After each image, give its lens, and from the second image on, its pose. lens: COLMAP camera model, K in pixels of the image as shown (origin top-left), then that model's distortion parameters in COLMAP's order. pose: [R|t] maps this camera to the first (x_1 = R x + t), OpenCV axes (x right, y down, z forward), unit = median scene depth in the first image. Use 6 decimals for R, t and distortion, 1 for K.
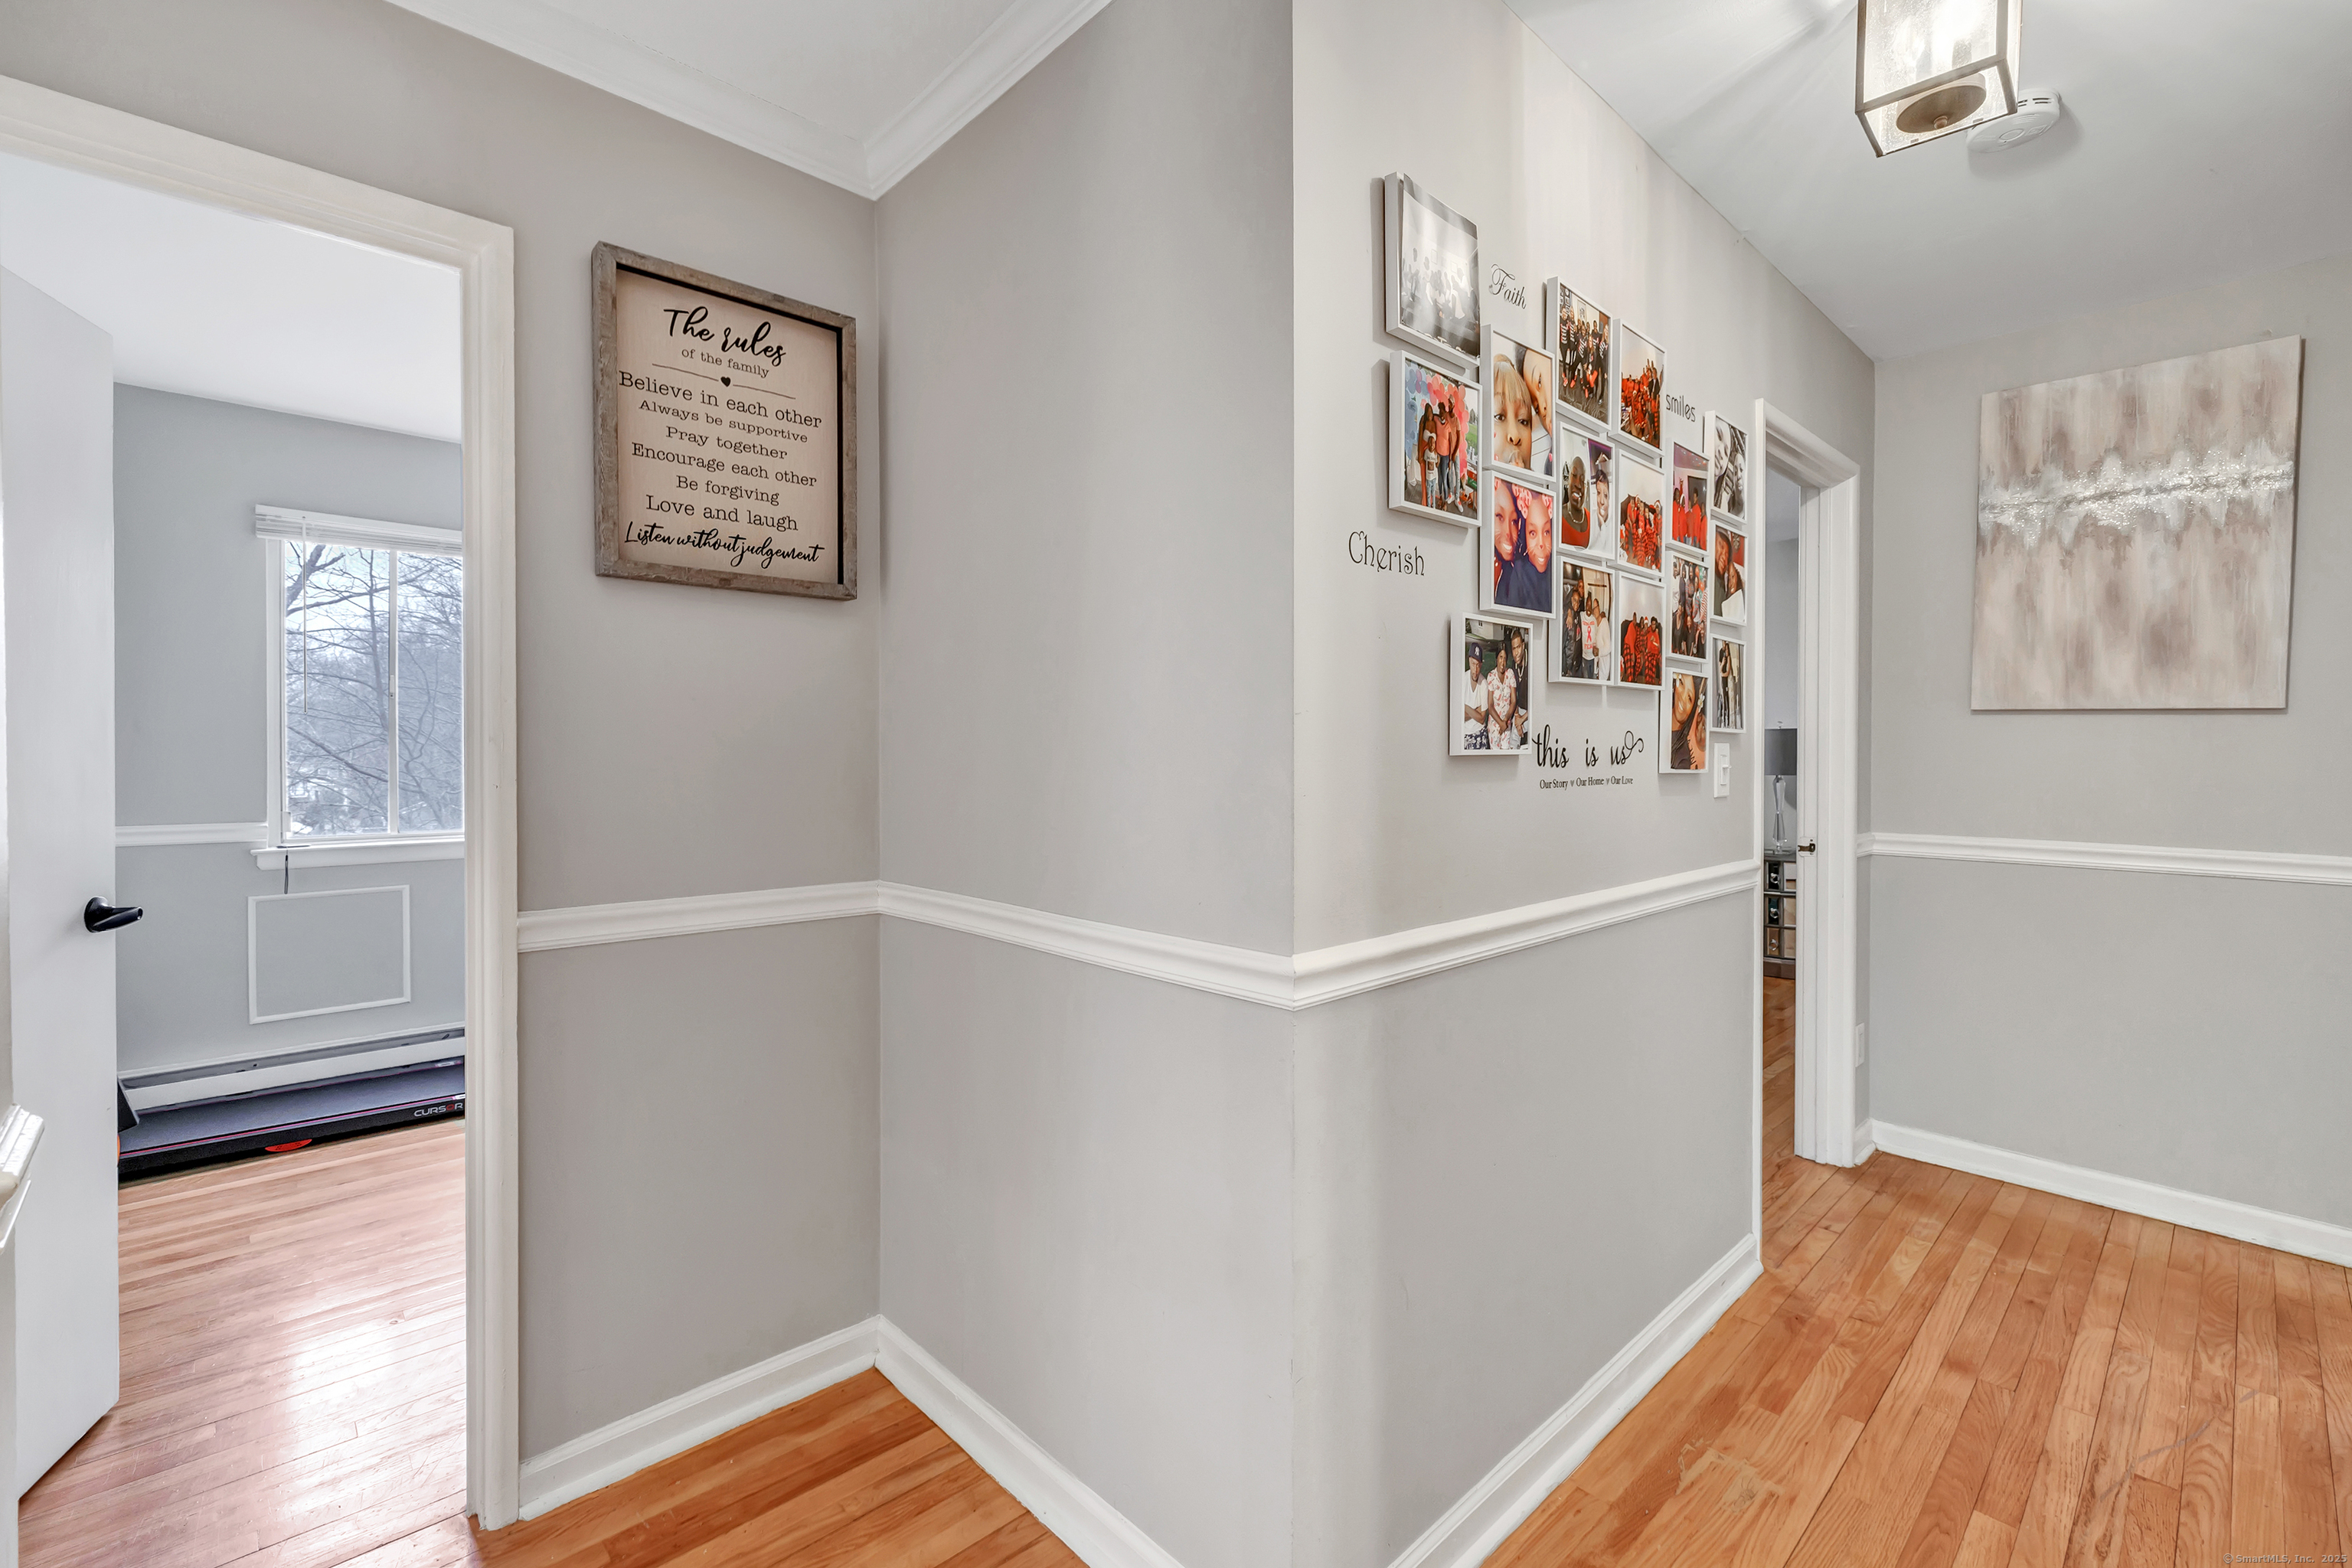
lens RADIAL K [[1023.4, 0, 1176.4], [0, 1023.4, 770.5], [0, 0, 1]] dist [0.002231, -0.000081]
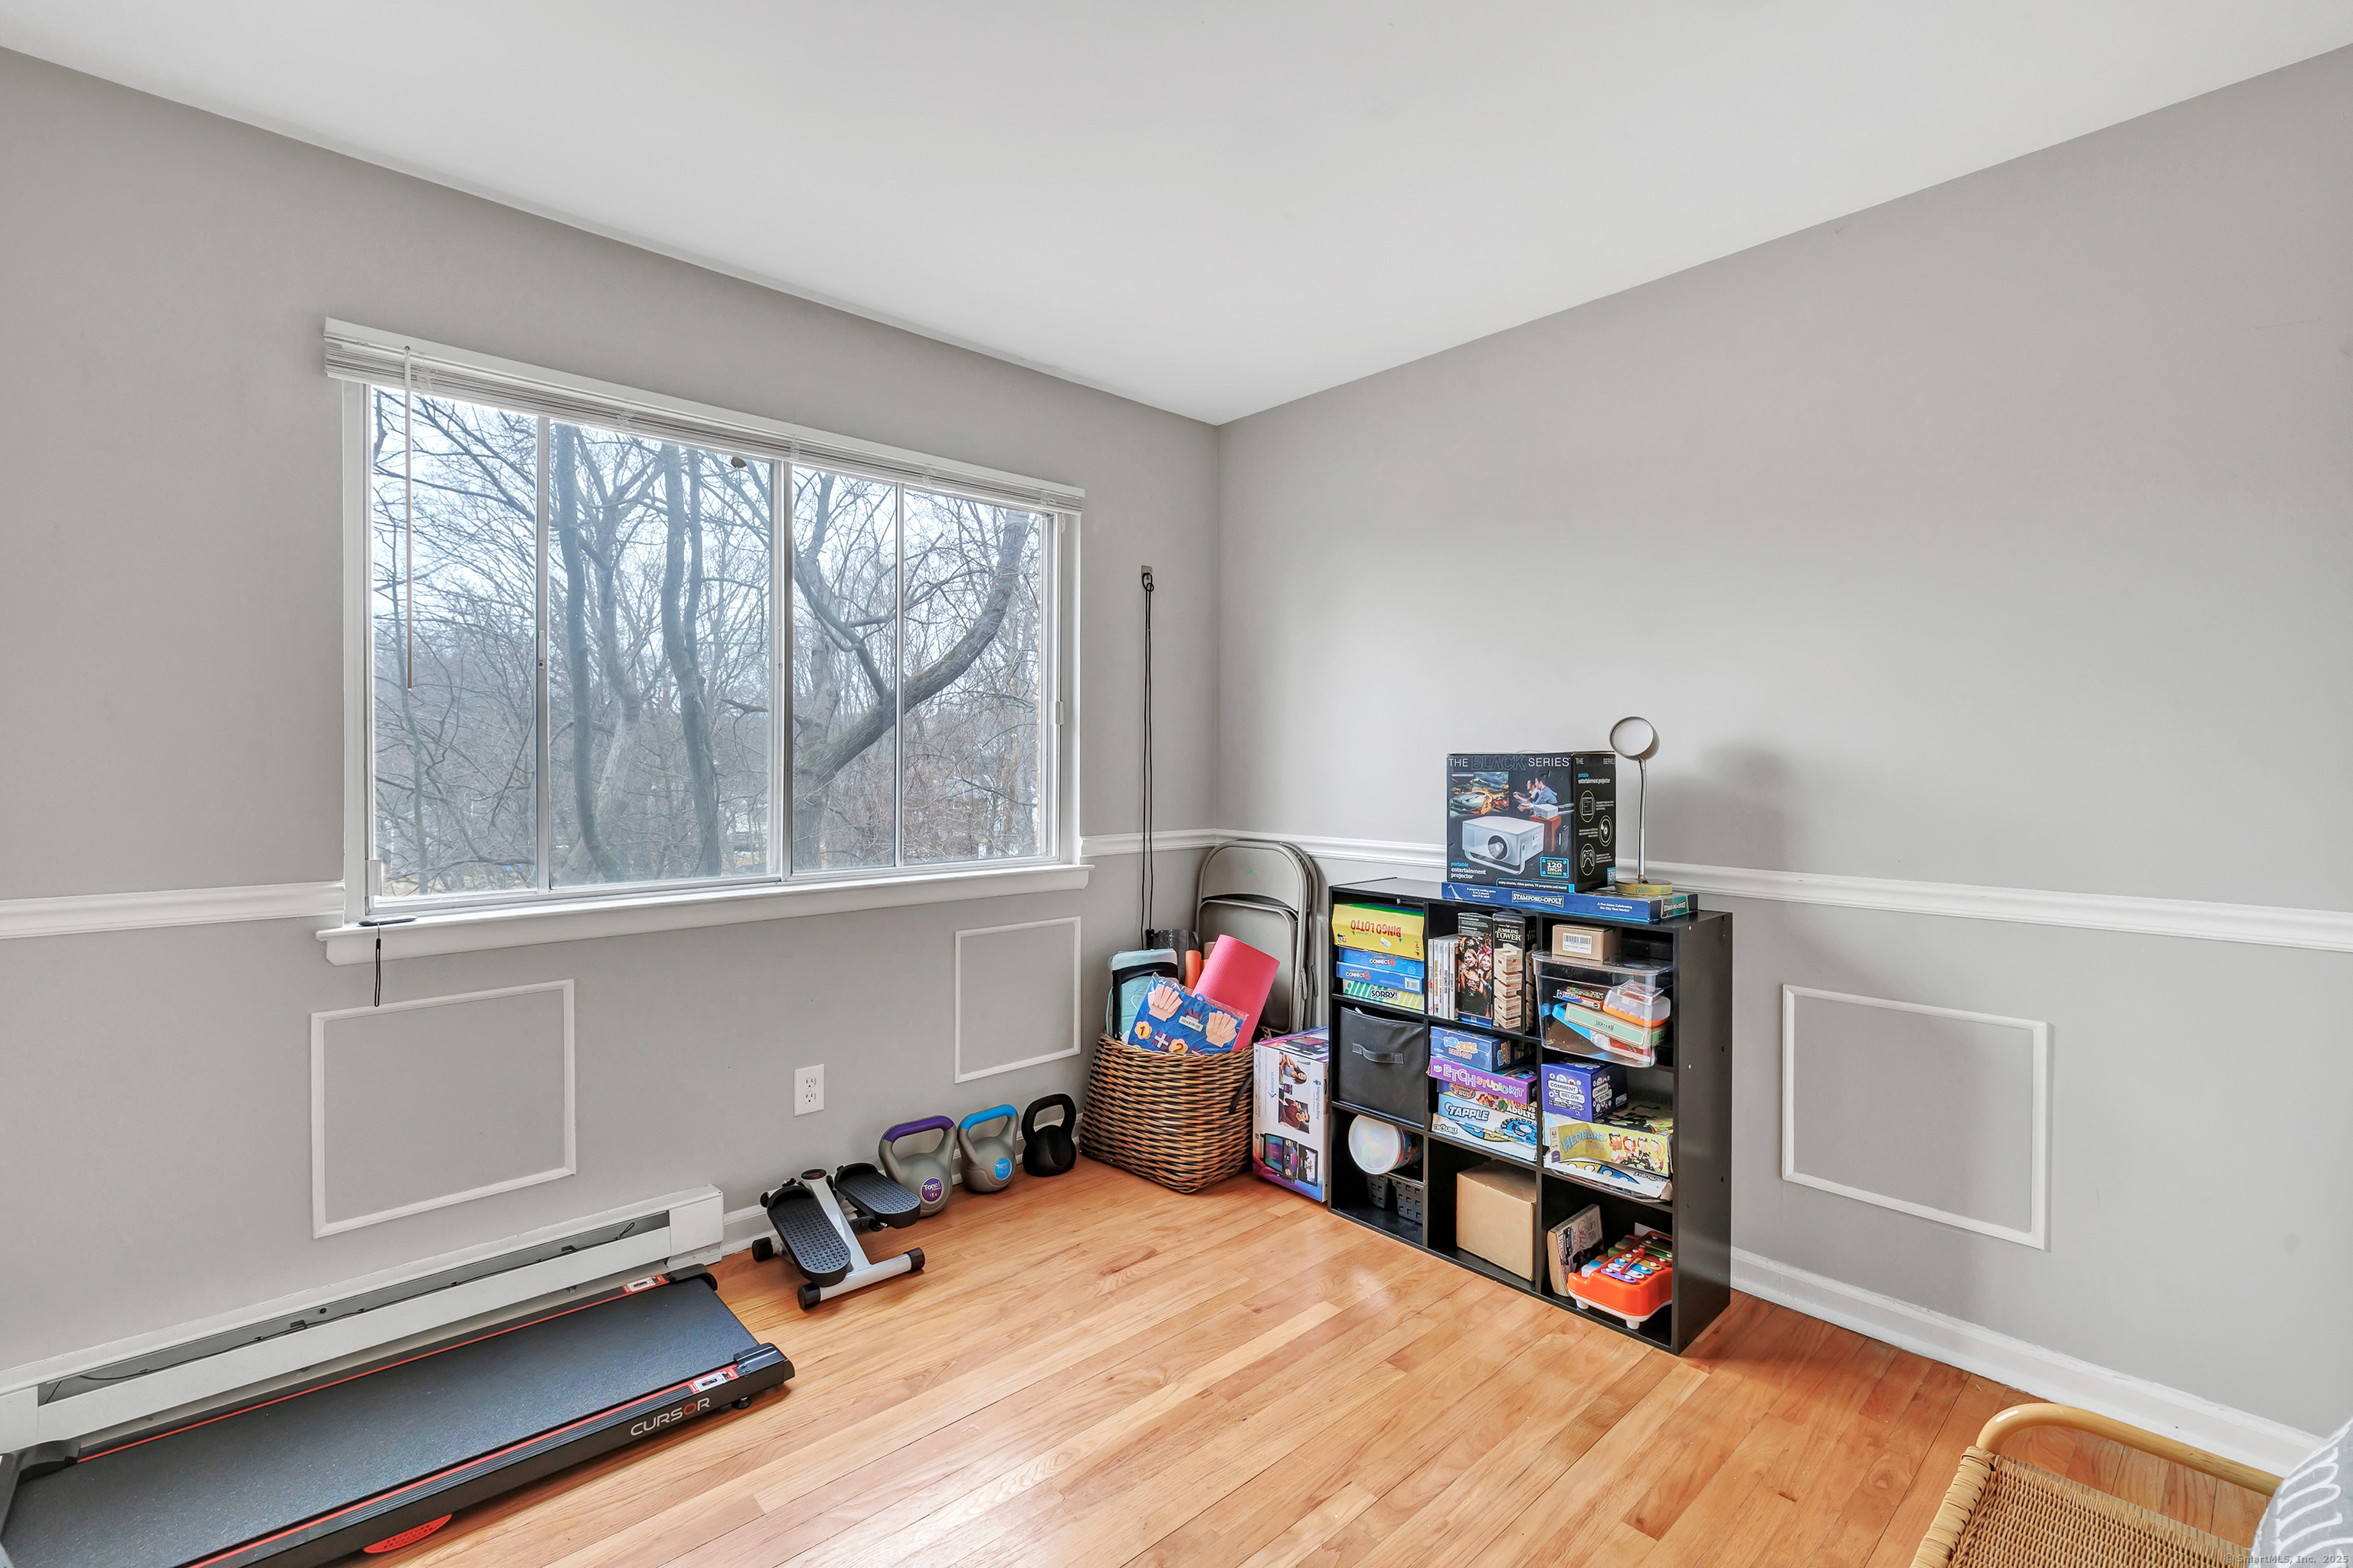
lens RADIAL K [[1023.9, 0, 1185.7], [0, 1023.9, 771.8], [0, 0, 1]] dist [0.002231, -0.000081]
pose [[0.999975, -0.002613, 0.006572, -0.420922], [0.002631, 0.999993, -0.002750, -0.007248], [-0.006565, 0.002767, 0.999975, 0.425058]]
